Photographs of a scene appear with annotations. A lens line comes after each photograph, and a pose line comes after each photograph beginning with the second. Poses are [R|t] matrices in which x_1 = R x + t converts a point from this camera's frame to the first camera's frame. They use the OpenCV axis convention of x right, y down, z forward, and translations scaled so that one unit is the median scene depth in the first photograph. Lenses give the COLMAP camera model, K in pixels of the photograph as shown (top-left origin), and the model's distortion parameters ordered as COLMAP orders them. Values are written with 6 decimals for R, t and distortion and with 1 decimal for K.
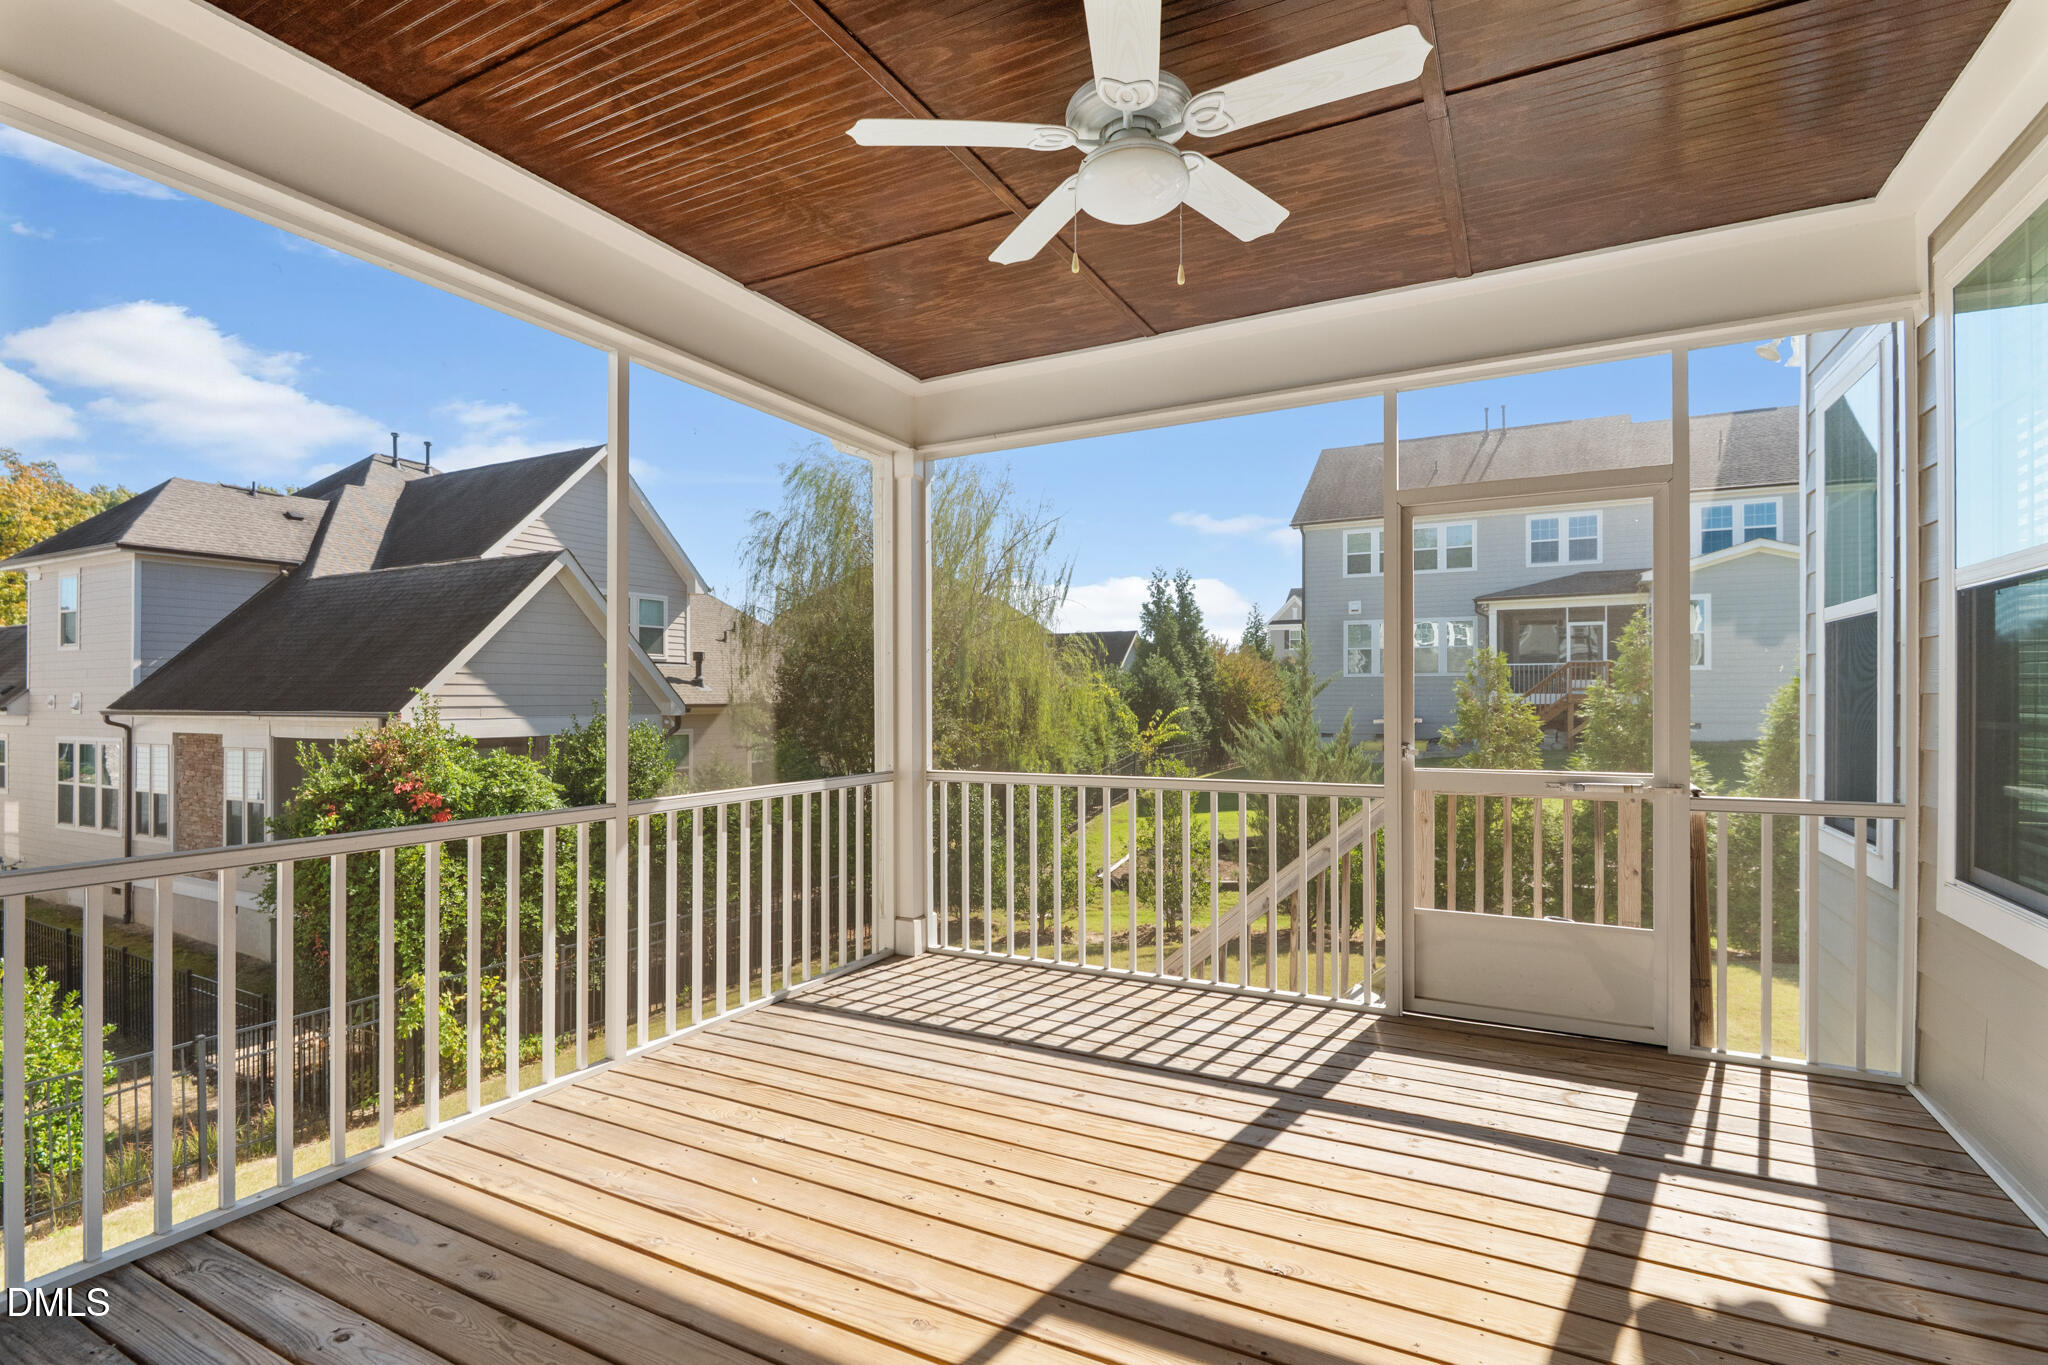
lens RADIAL K [[963.4, 0, 1024.0], [0, 963.4, 682.5], [0, 0, 1]] dist [-0.001747, -0.000492]
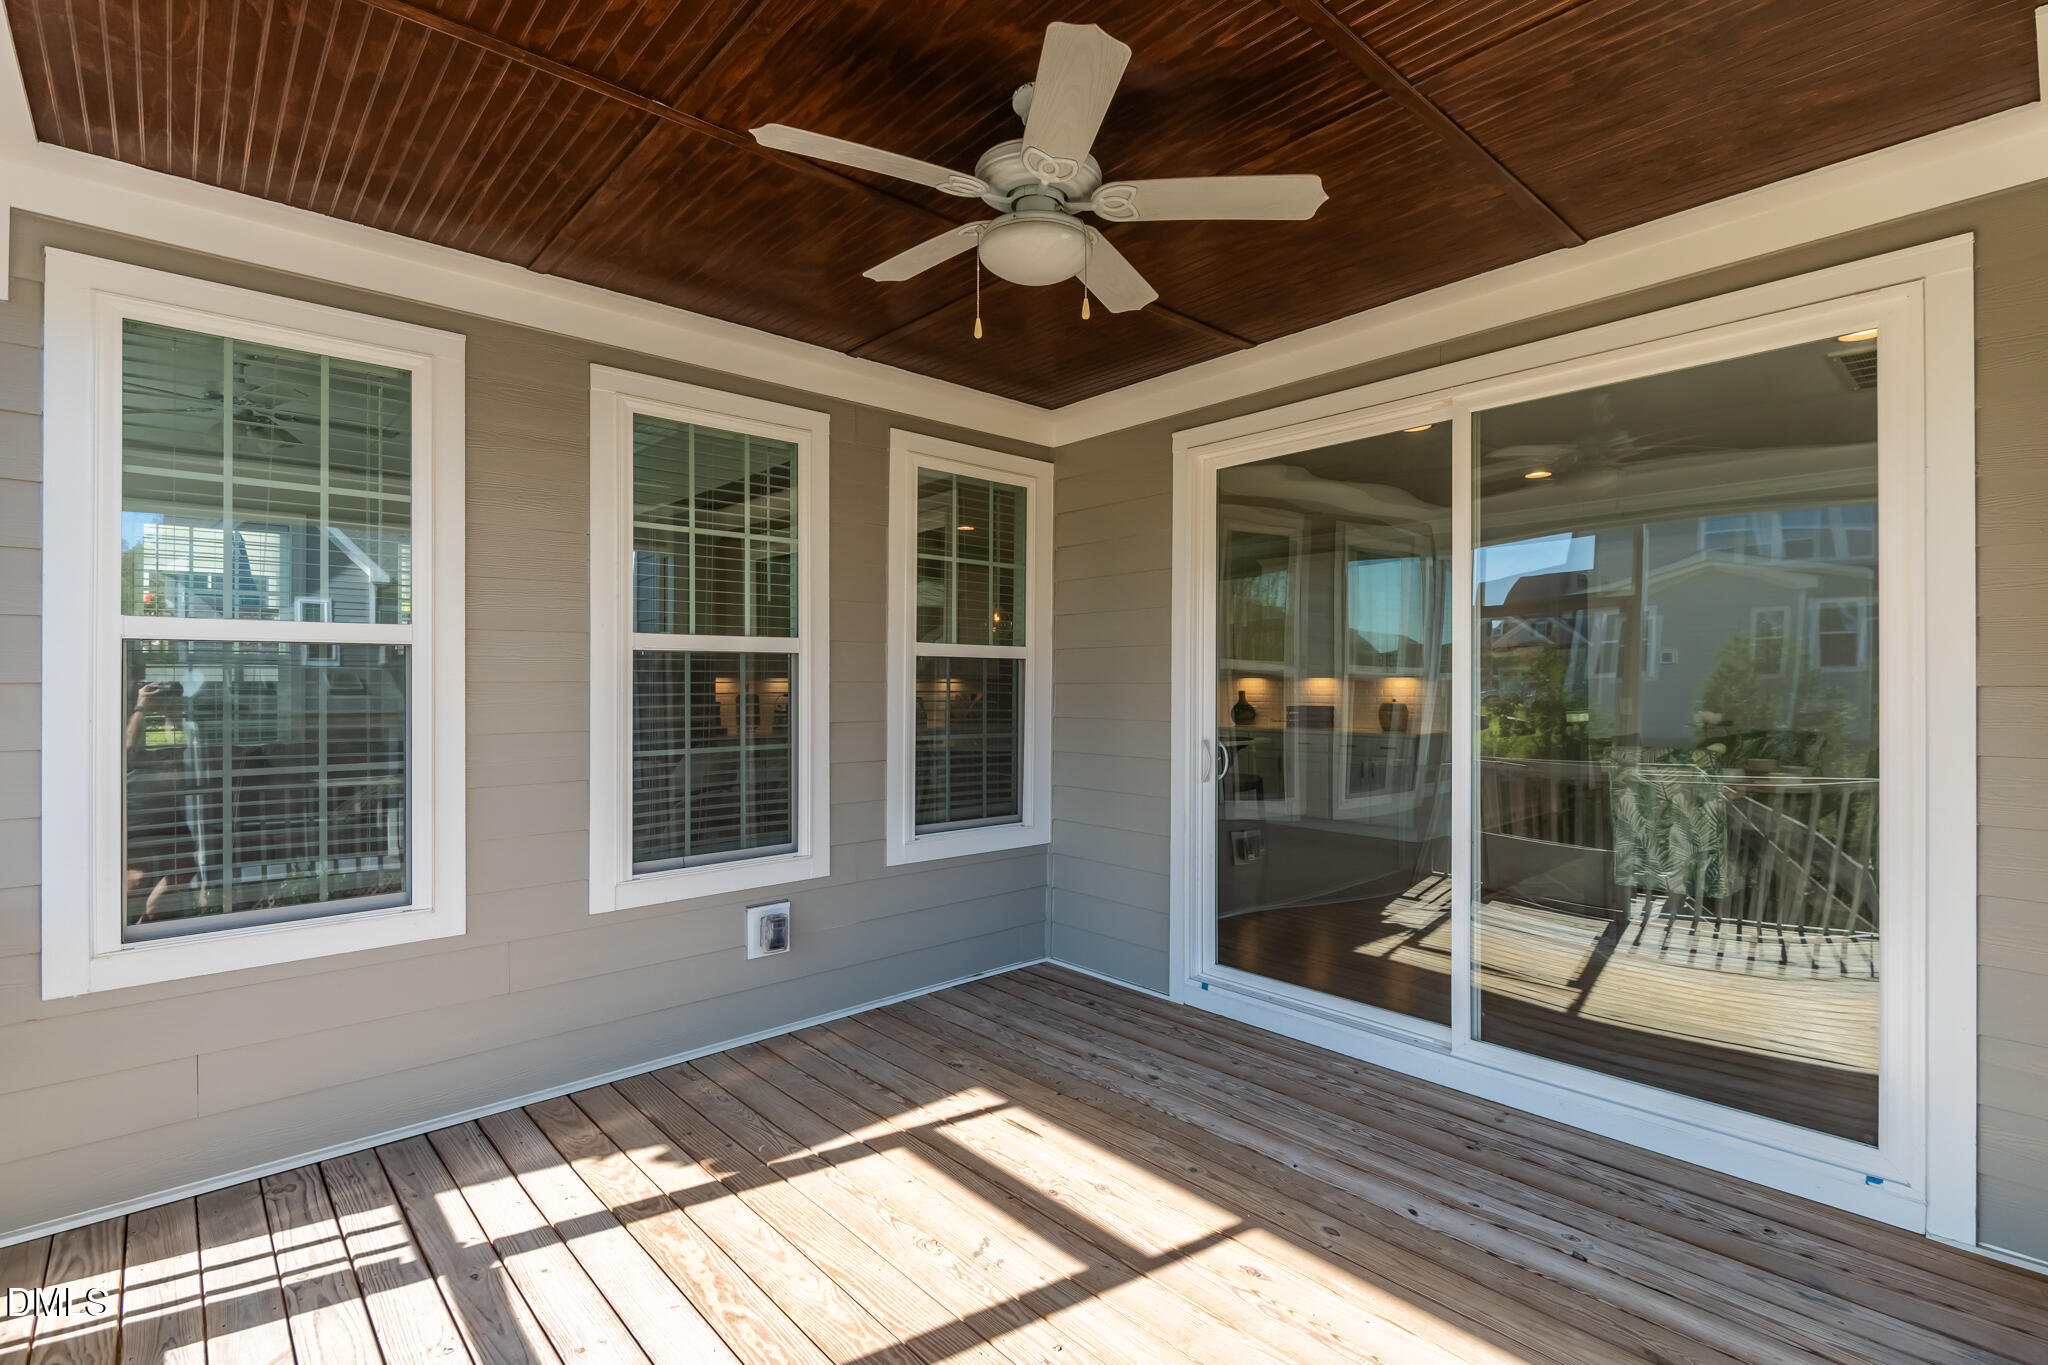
lens RADIAL K [[963.4, 0, 1024.0], [0, 963.4, 682.5], [0, 0, 1]] dist [-0.001747, -0.000492]
pose [[-0.938267, 0.000957, 0.345910, -0.195966], [-0.001994, 0.999965, -0.008174, -0.047009], [-0.345905, -0.008359, -0.938232, 1.744357]]
